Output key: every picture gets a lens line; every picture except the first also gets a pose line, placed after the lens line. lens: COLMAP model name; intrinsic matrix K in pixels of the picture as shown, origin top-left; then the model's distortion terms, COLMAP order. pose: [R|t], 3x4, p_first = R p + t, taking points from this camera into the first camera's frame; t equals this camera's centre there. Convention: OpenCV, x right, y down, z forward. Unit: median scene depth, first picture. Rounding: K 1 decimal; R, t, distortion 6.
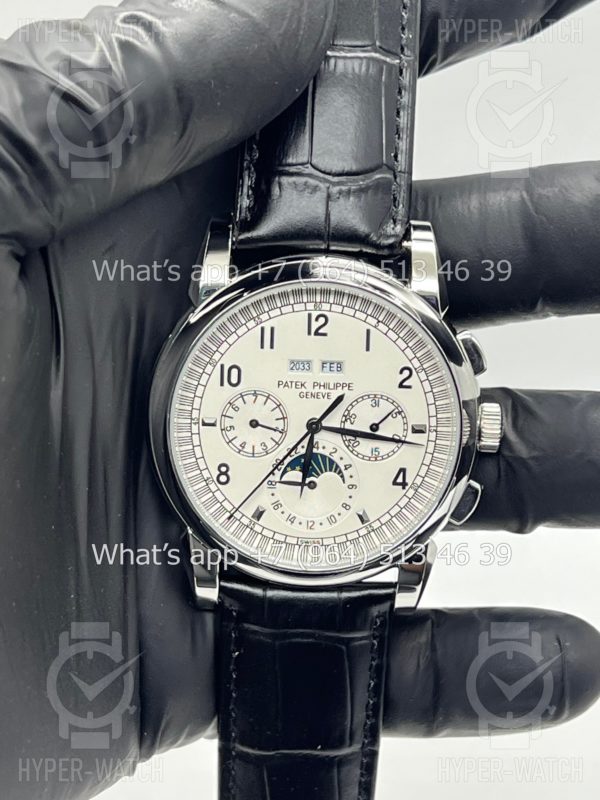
lens RADIAL K [[1778.2, 0, 299.6], [0, 1778.2, 399.8], [0, 0, 1]] dist [0.213319, 0.000000]
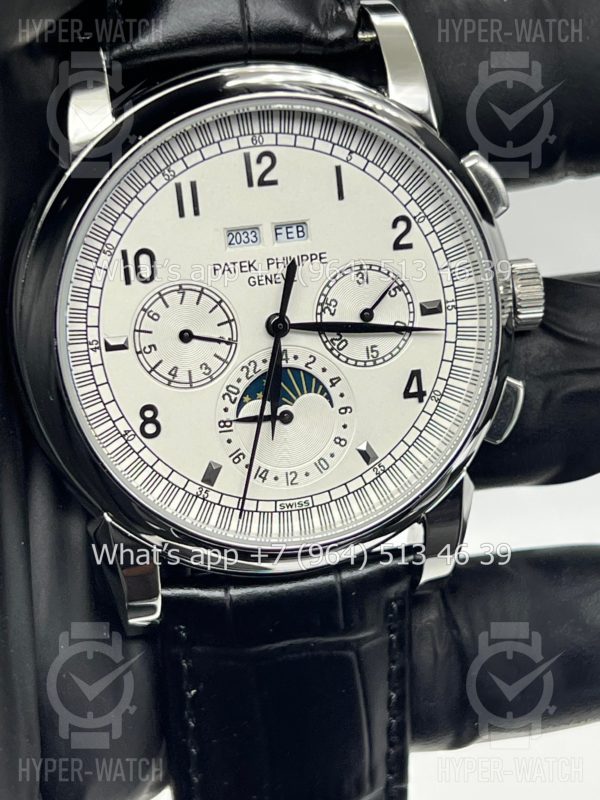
lens RADIAL K [[1778.2, 0, 302.6], [0, 1778.2, 399.1], [0, 0, 1]] dist [0.213319, 0.000000]
pose [[0.969324, -0.153390, 0.192048, -0.111243], [0.152958, 0.988084, 0.017165, 0.031152], [-0.192393, 0.012737, 0.981235, 0.360693]]
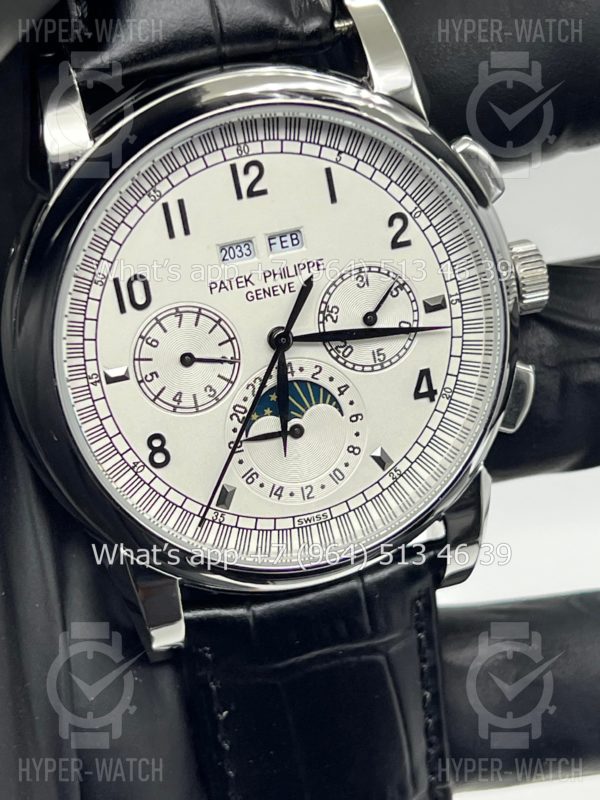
lens RADIAL K [[1778.2, 0, 295.2], [0, 1778.2, 398.2], [0, 0, 1]] dist [0.213319, 0.000000]
pose [[0.946777, -0.251419, 0.201001, -0.117677], [0.239350, 0.967409, 0.082653, -0.015881], [-0.215231, -0.030144, 0.976098, 0.384334]]
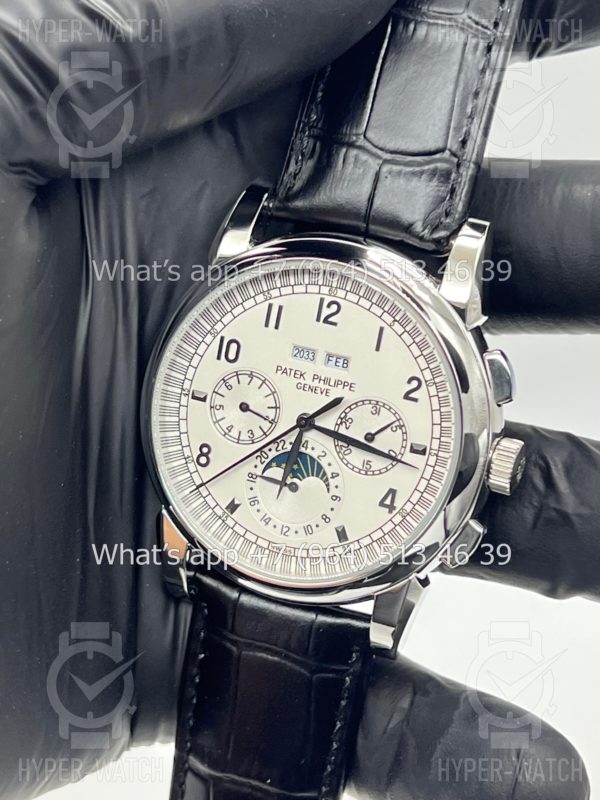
lens RADIAL K [[1778.2, 0, 297.5], [0, 1778.2, 405.1], [0, 0, 1]] dist [0.213319, 0.000000]
pose [[0.932216, 0.190232, -0.307871, 0.277520], [-0.198592, 0.980073, 0.004258, 0.003081], [0.302546, 0.057172, 0.951419, 0.145187]]
